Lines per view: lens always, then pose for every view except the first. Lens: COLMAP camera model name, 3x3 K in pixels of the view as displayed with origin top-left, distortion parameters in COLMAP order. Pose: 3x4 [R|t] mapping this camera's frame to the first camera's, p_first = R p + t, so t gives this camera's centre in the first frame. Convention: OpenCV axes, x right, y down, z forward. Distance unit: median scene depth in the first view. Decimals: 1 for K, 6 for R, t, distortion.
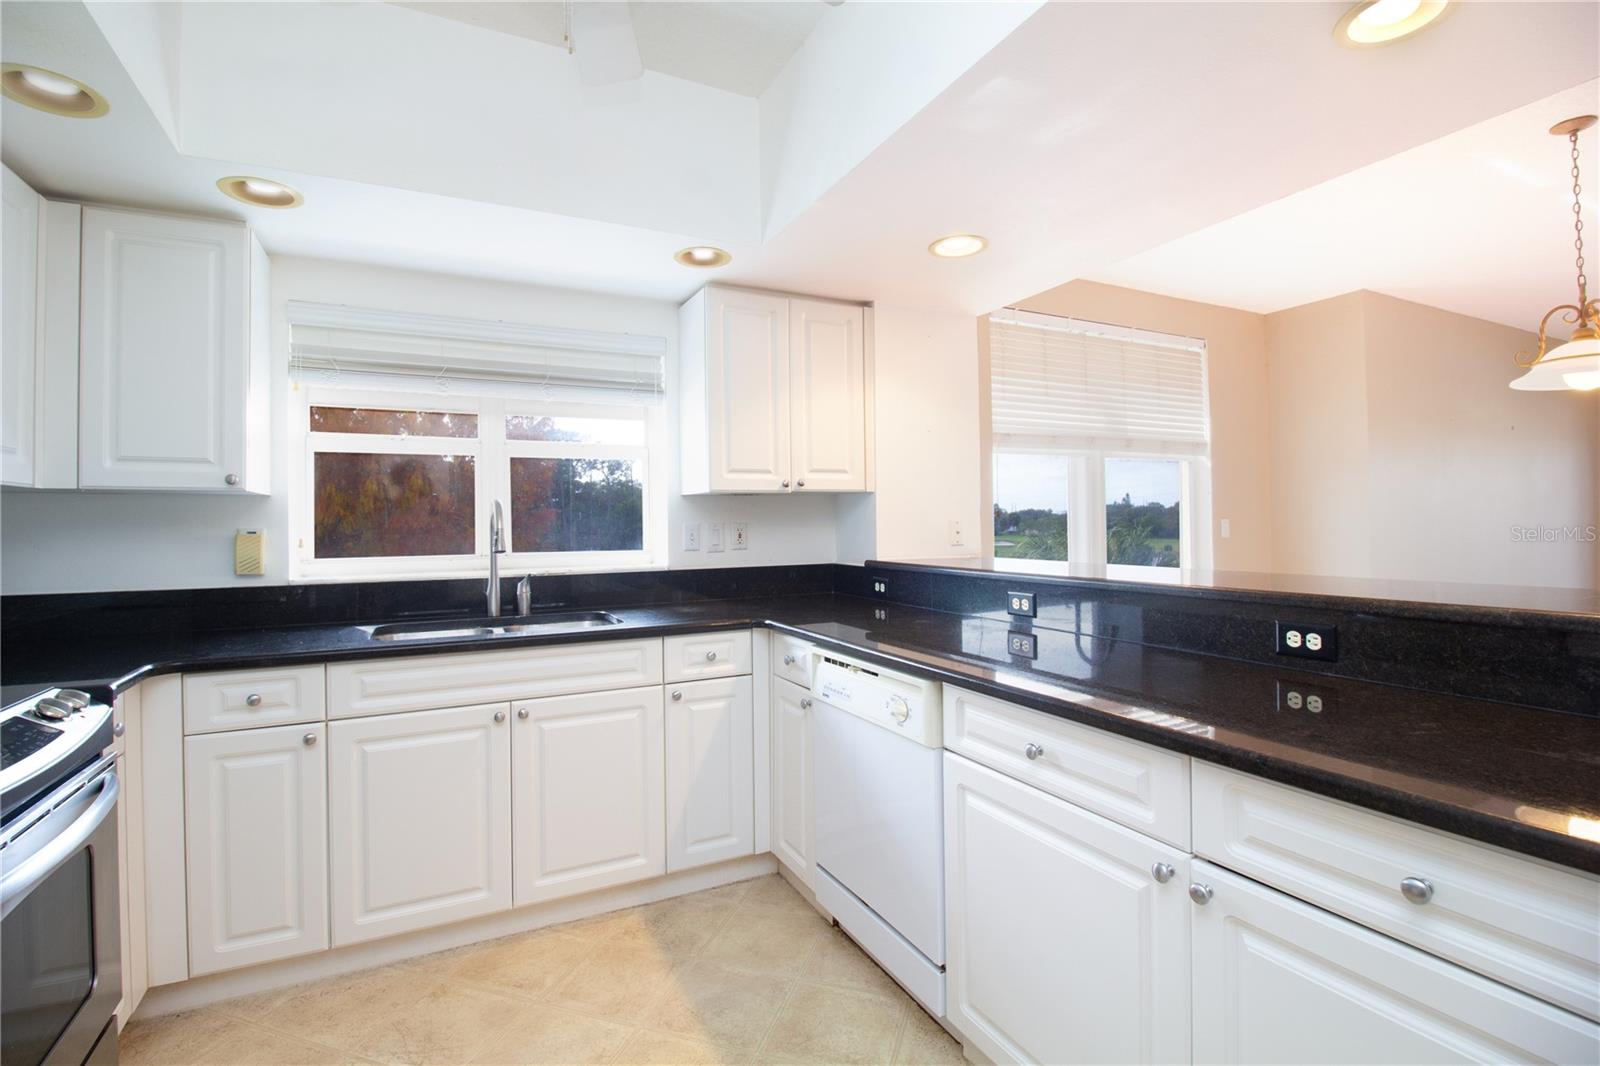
lens RADIAL K [[738.6, 0, 803.4], [0, 738.6, 519.4], [0, 0, 1]] dist [-0.010929, -0.005766]
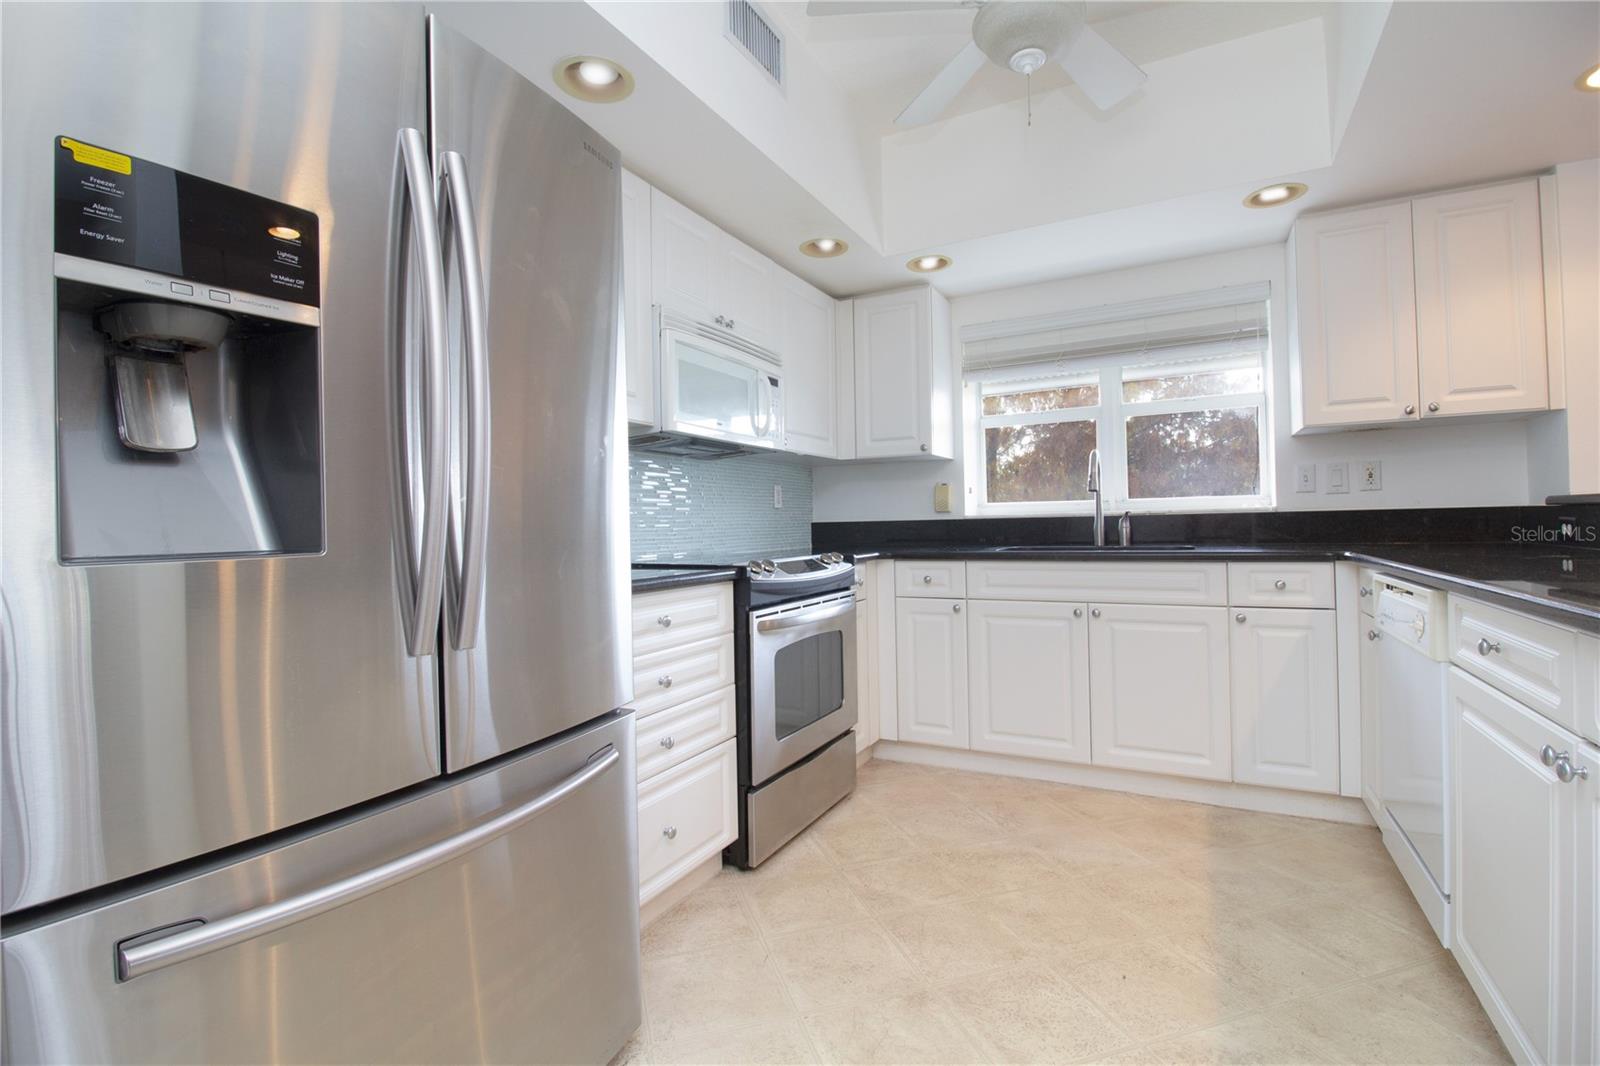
lens RADIAL K [[738.6, 0, 794.2], [0, 738.6, 524.5], [0, 0, 1]] dist [-0.010929, -0.005766]
pose [[0.574456, -0.000857, -0.818535, 0.328941], [0.020637, 0.999697, 0.013437, 0.075433], [0.818275, -0.024611, 0.574300, -0.140738]]
